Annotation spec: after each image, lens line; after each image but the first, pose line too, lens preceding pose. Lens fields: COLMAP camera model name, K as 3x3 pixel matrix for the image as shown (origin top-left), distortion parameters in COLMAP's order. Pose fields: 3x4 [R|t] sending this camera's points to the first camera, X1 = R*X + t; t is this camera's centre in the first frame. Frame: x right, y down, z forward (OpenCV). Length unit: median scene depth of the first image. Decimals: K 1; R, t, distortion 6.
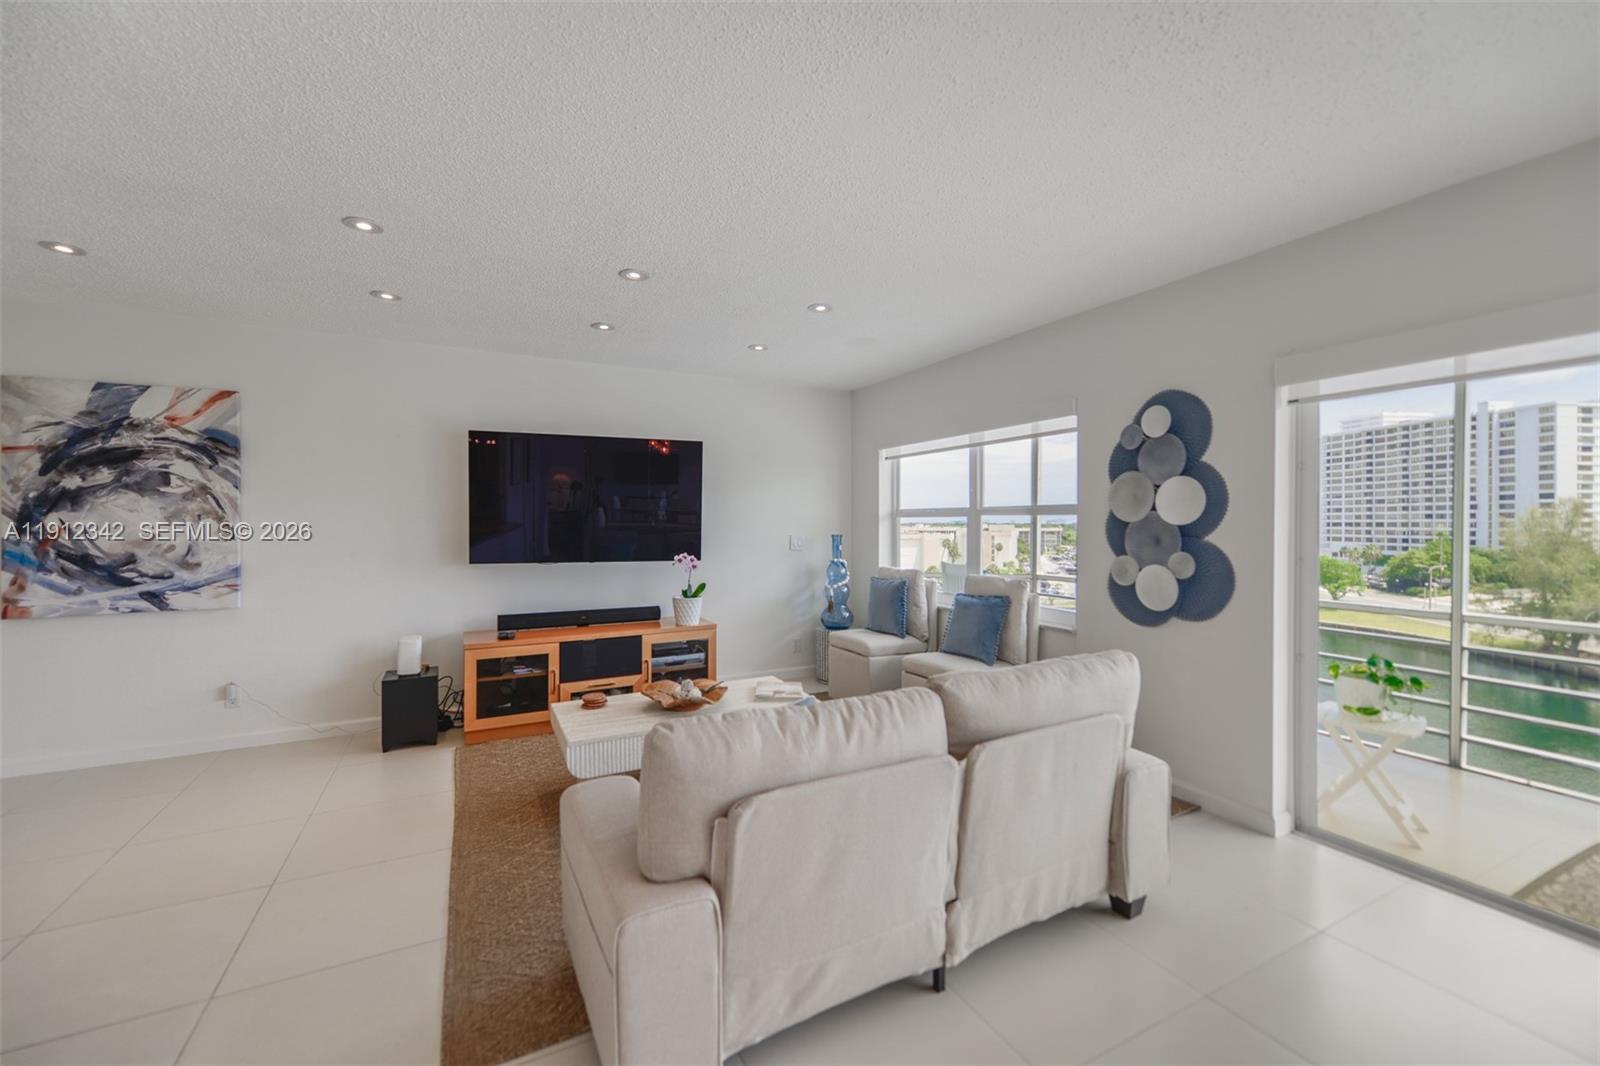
lens RADIAL K [[638.2, 0, 793.5], [0, 638.2, 520.8], [0, 0, 1]] dist [0.000736, -0.003366]
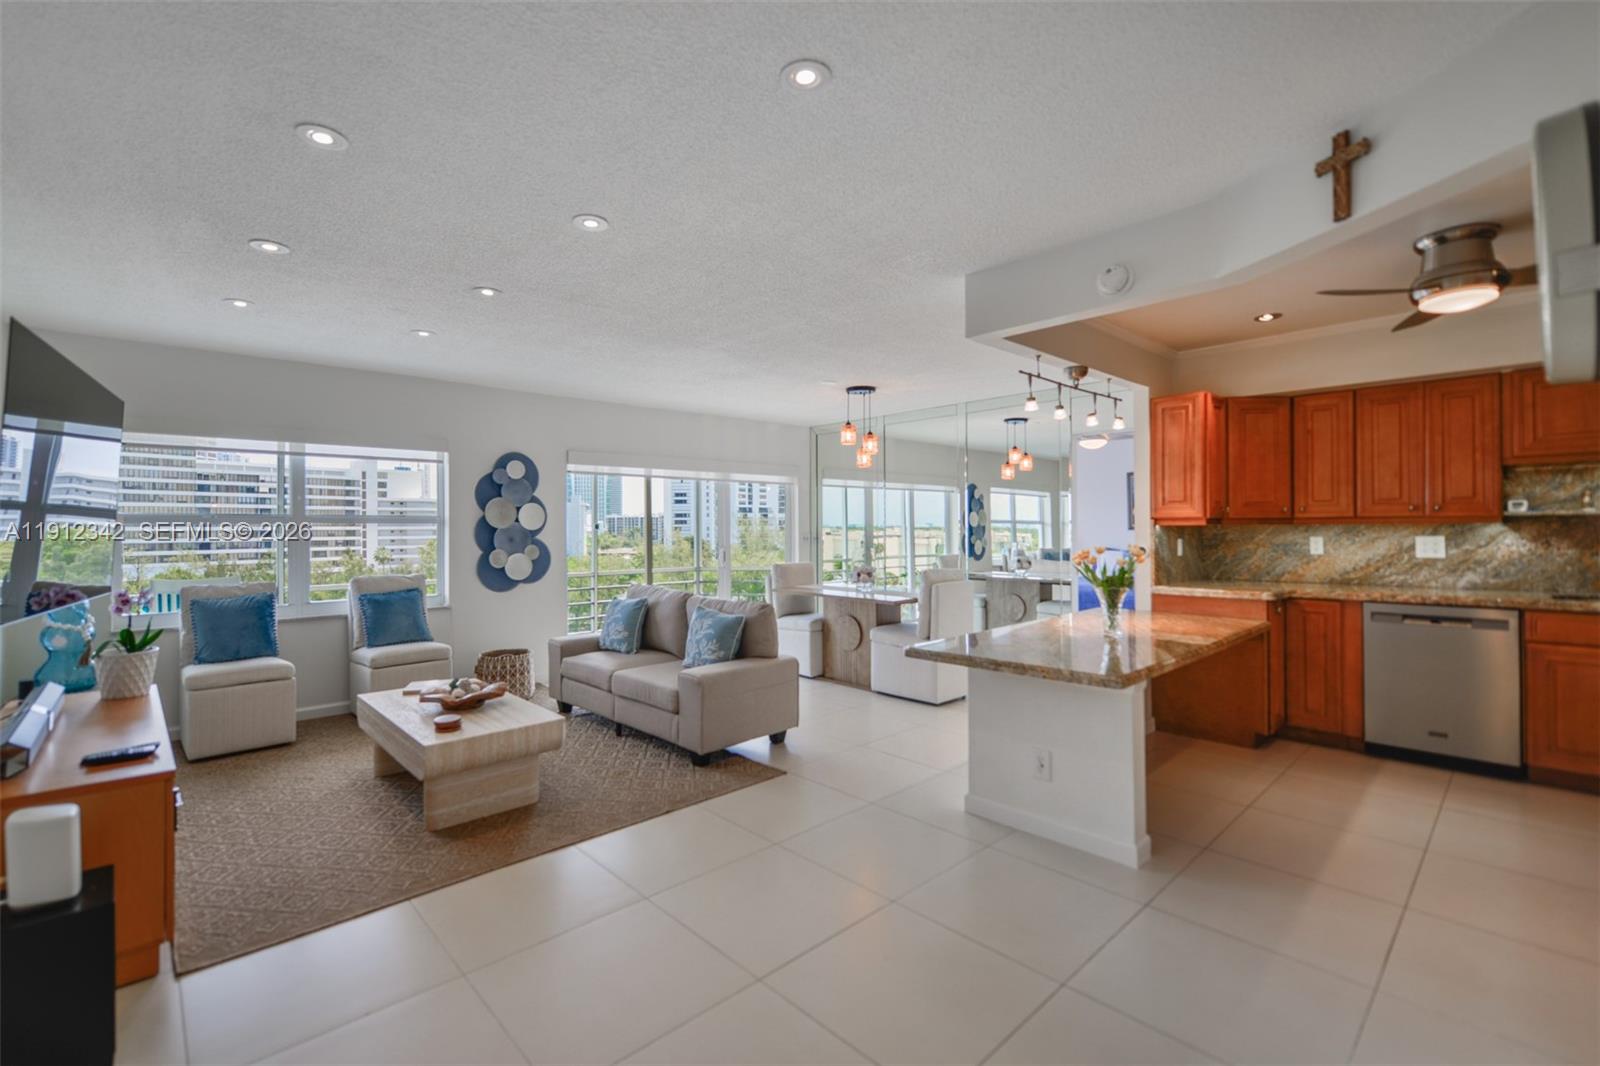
lens RADIAL K [[702.0, 0, 790.1], [0, 702.0, 527.2], [0, 0, 1]] dist [0.003684, -0.004888]
pose [[-0.281330, 0.001409, 0.959610, -1.133274], [0.004842, 0.999988, -0.000049, 0.001635], [-0.959599, 0.004633, -0.281334, 0.646882]]
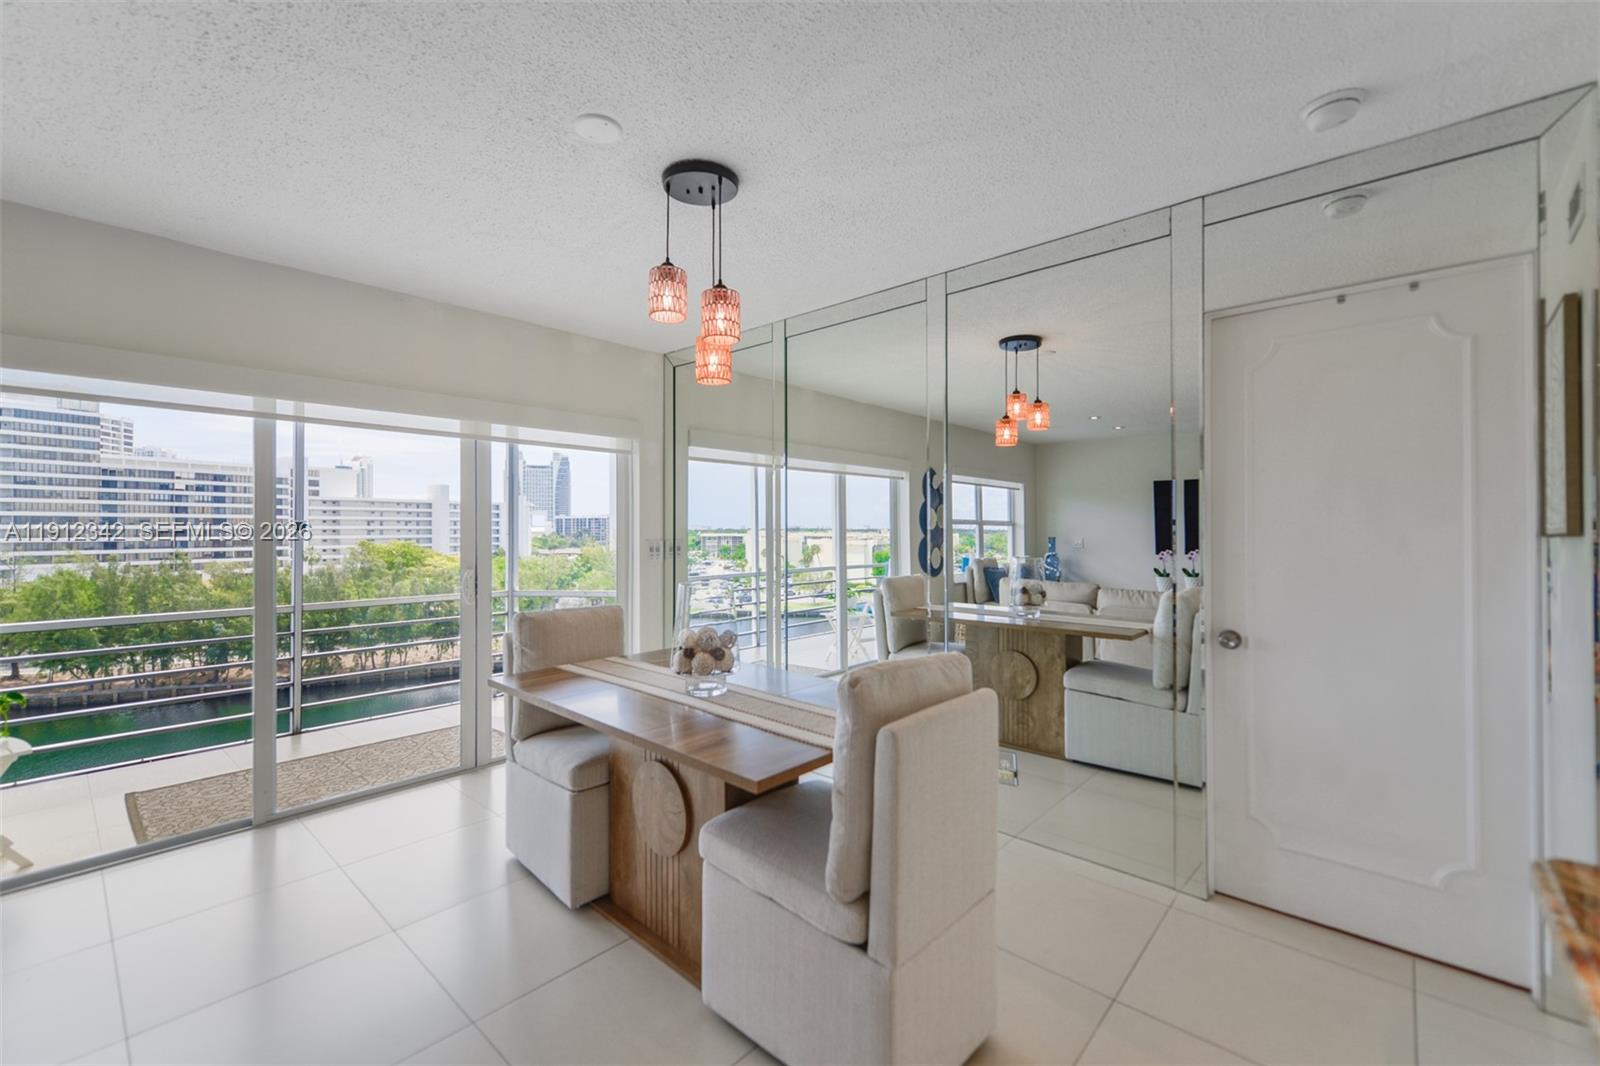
lens RADIAL K [[662.7, 0, 789.8], [0, 662.7, 526.0], [0, 0, 1]] dist [0.007427, -0.002186]
pose [[-0.357393, 0.003767, 0.933947, -0.281619], [-0.000163, 0.999992, -0.004096, 0.000935], [-0.933954, -0.001616, -0.357389, 0.206169]]
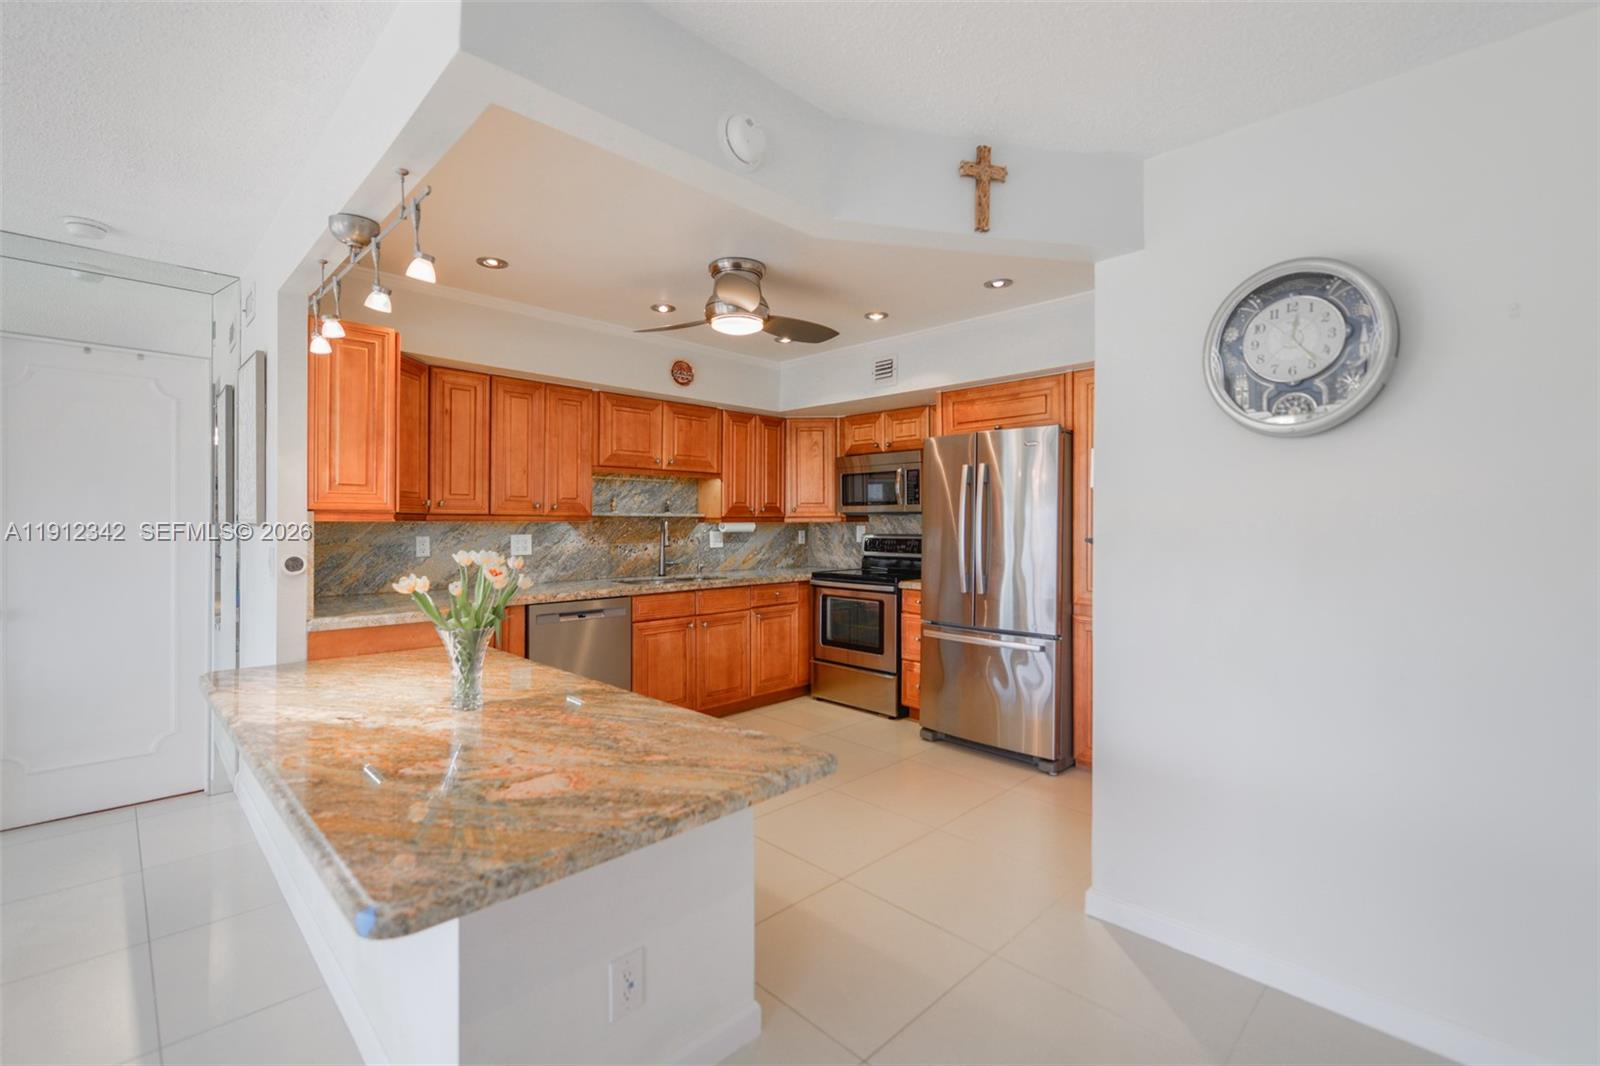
lens RADIAL K [[702.0, 0, 786.0], [0, 702.0, 524.7], [0, 0, 1]] dist [0.003684, -0.004888]
pose [[-0.952802, -0.005891, -0.303535, -0.441114], [-0.006513, 0.999978, 0.001039, 0.001213], [0.303522, 0.002967, -0.952820, 0.575200]]
